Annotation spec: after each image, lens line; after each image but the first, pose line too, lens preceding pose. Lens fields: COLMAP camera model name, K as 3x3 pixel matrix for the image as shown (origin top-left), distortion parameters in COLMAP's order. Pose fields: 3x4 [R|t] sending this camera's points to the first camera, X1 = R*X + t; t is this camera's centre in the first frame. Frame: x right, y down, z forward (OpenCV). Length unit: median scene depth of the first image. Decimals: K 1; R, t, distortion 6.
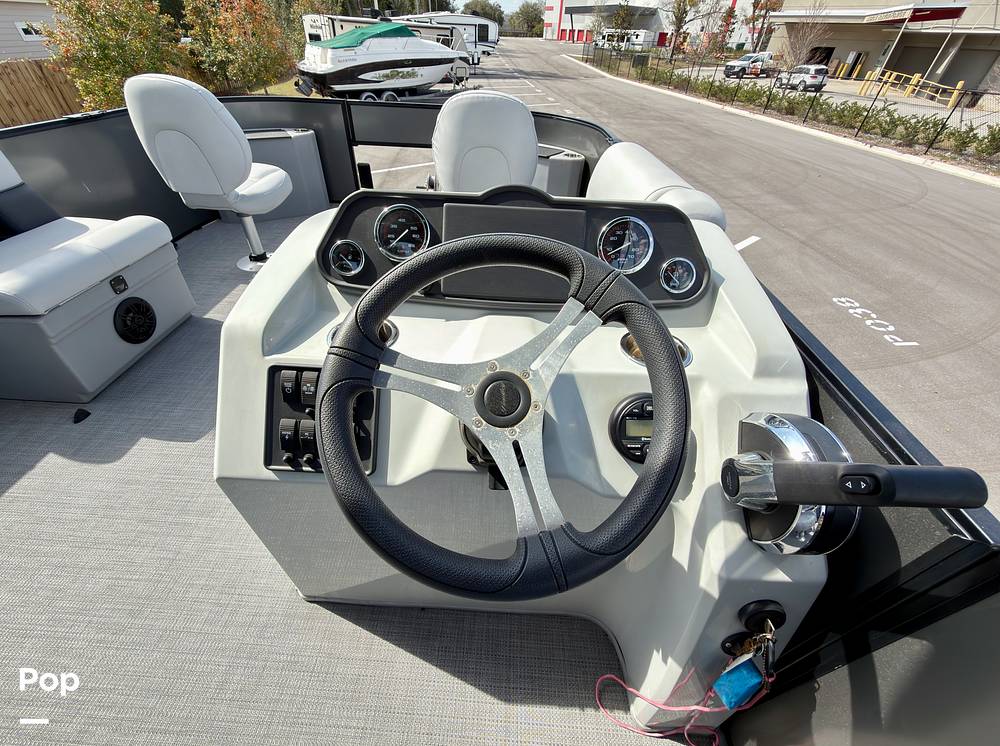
lens RADIAL K [[402.1, 0, 500.0], [0, 402.1, 373.0], [0, 0, 1]] dist [0.000824, 0.000451]
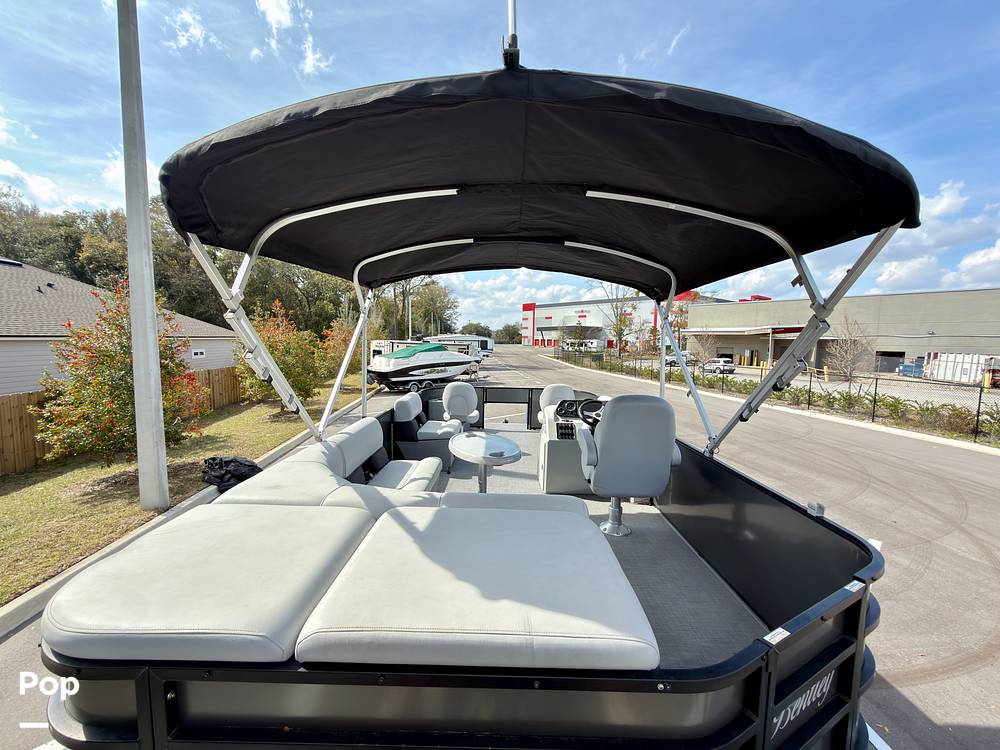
lens RADIAL K [[402.1, 0, 500.0], [0, 402.1, 375.0], [0, 0, 1]] dist [0.000824, 0.000451]
pose [[0.999245, -0.021247, 0.032540, -0.037370], [0.036157, 0.815203, -0.578045, 0.067512], [-0.014245, 0.578785, 0.815356, -0.102570]]
